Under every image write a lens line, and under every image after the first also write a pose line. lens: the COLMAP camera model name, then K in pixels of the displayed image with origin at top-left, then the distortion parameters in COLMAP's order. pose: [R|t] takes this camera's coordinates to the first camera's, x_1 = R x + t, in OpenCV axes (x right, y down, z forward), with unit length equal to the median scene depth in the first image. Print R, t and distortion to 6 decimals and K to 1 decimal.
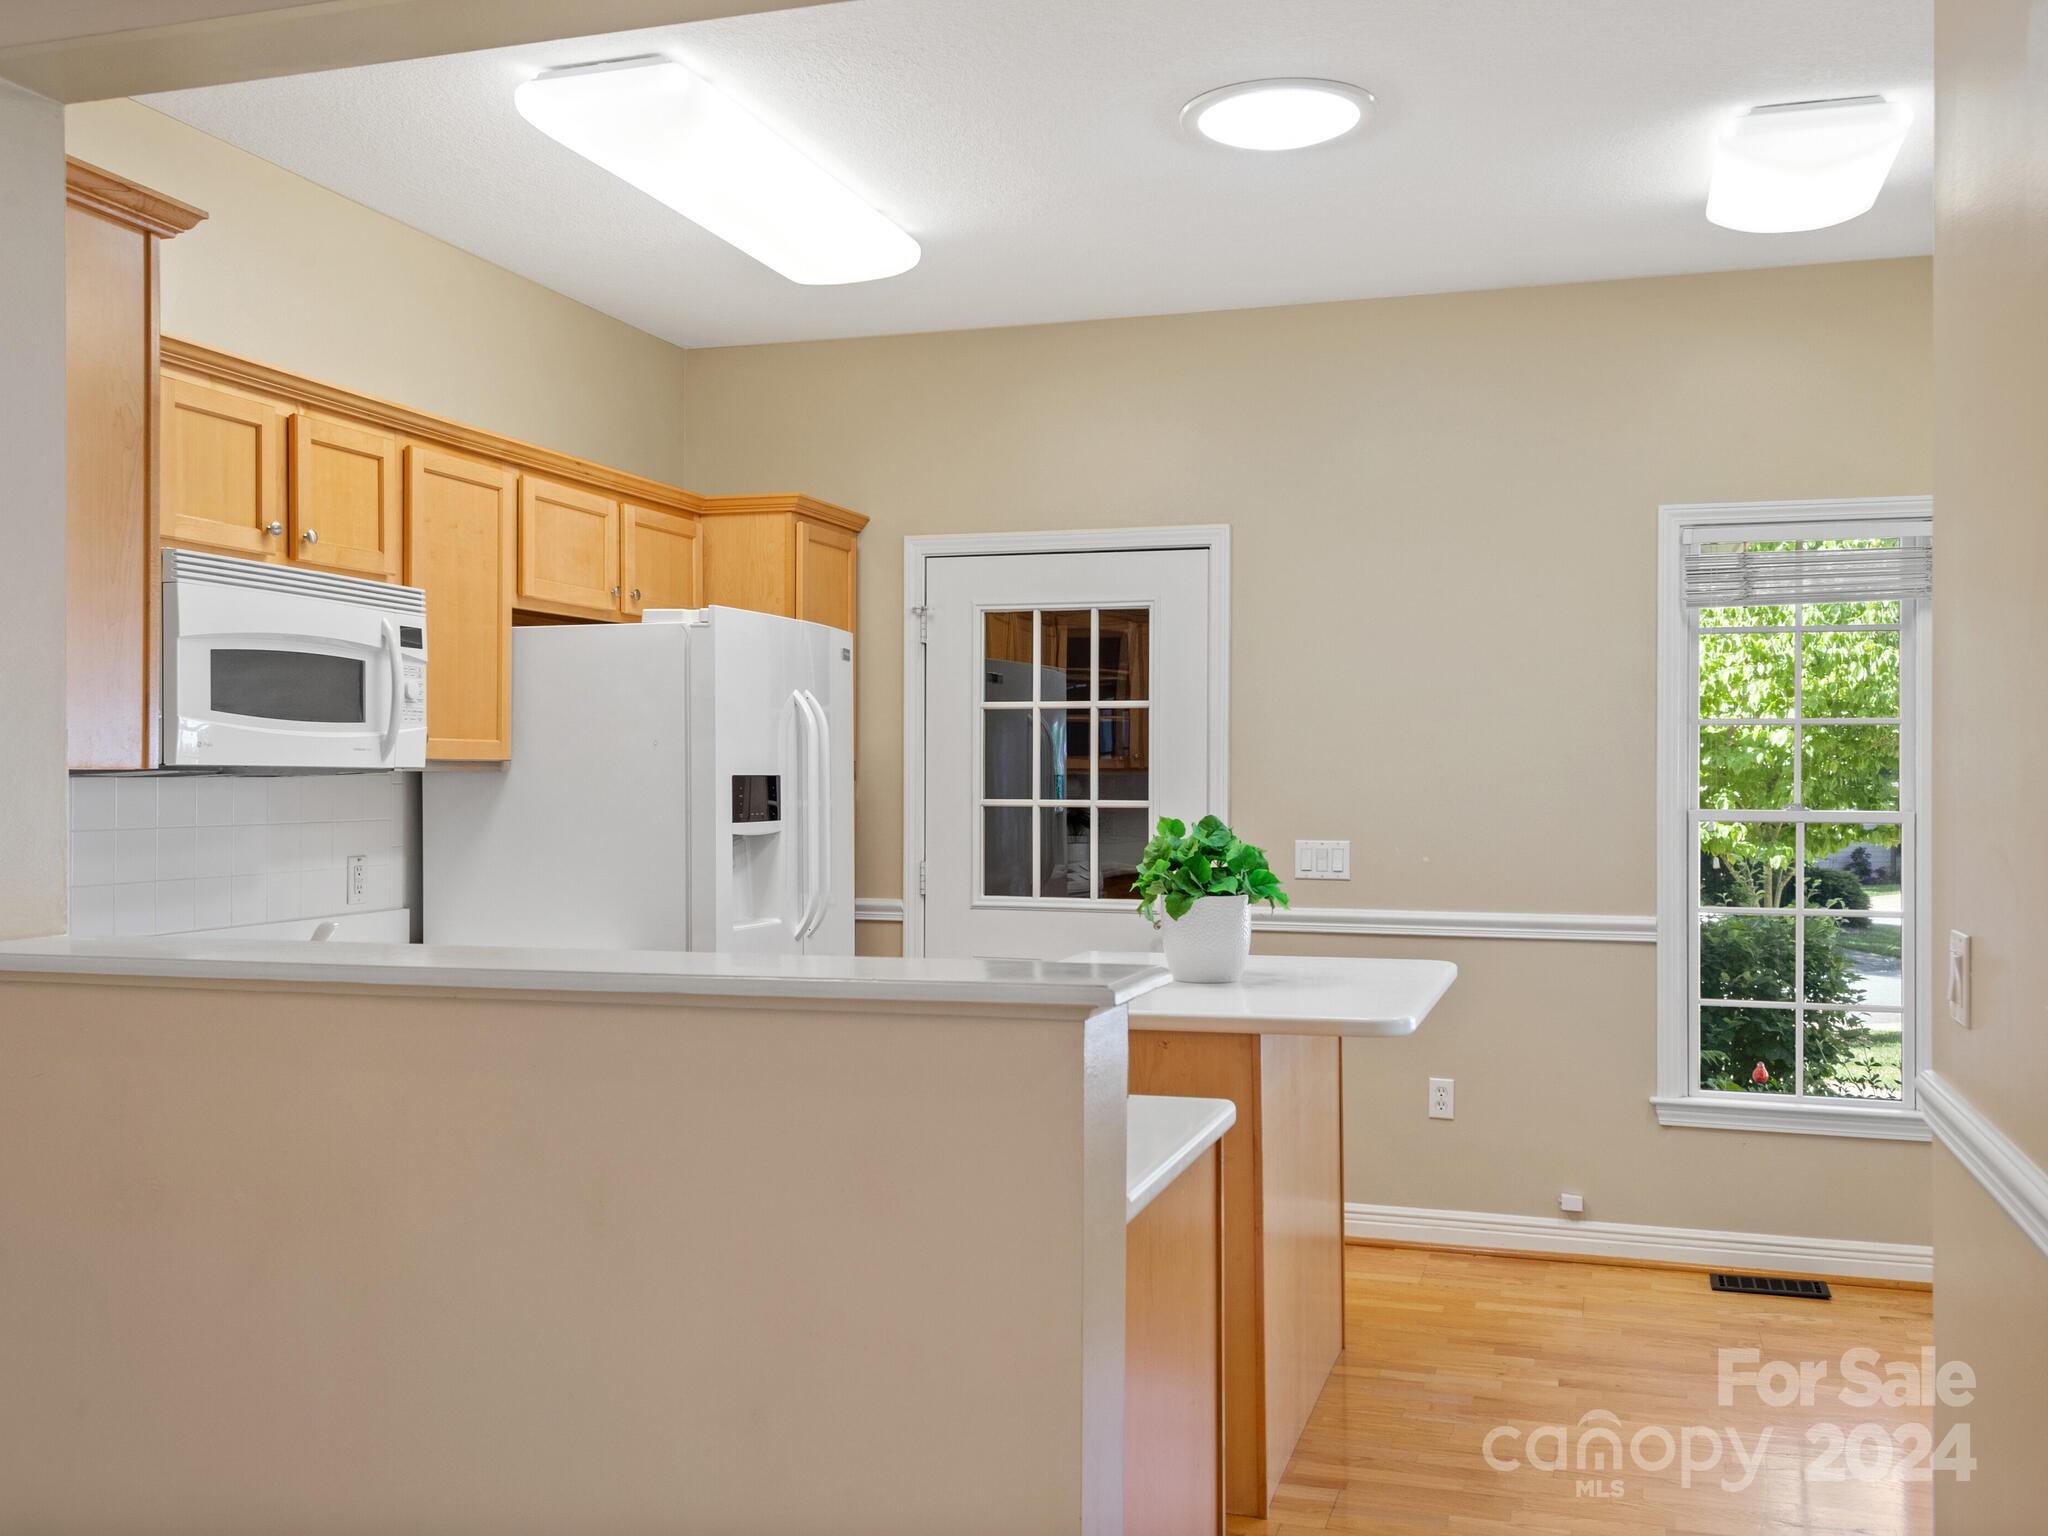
lens RADIAL K [[1817.4, 0, 1024.6], [0, 1817.4, 777.9], [0, 0, 1]] dist [-0.000266, -0.004190]
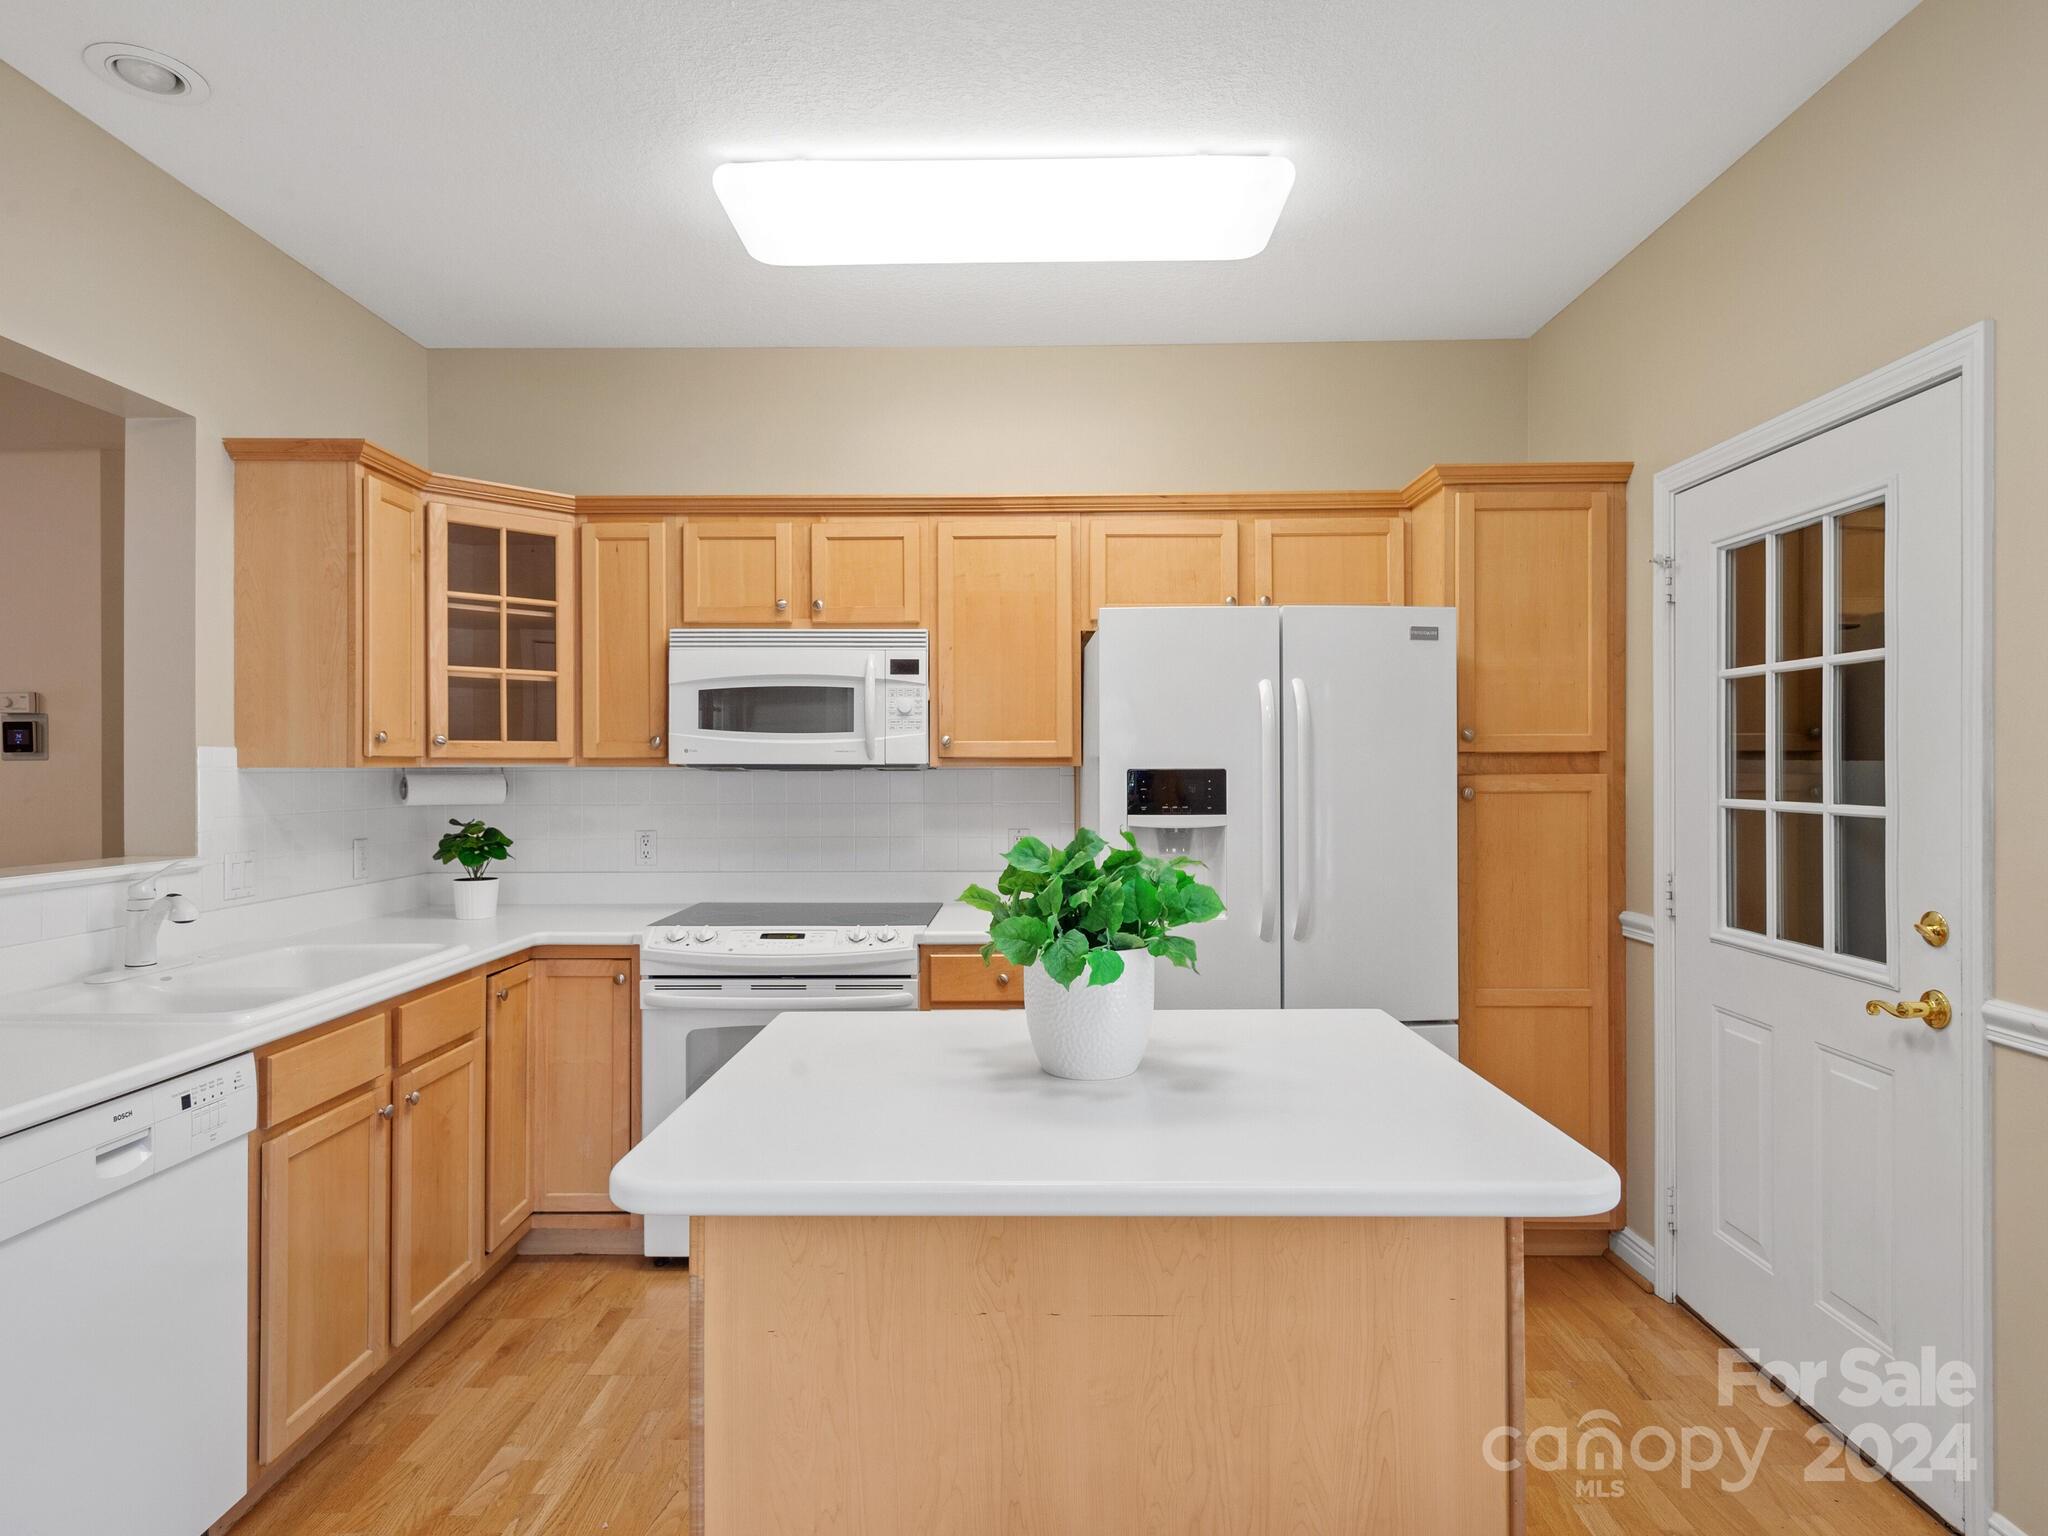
lens RADIAL K [[1152.9, 0, 1021.7], [0, 1152.9, 765.6], [0, 0, 1]] dist [0.002155, -0.000795]
pose [[0.286504, -0.004043, -0.958071, 0.370153], [0.001603, 0.999992, -0.003740, -0.000564], [0.958078, -0.000464, 0.286508, 0.611070]]
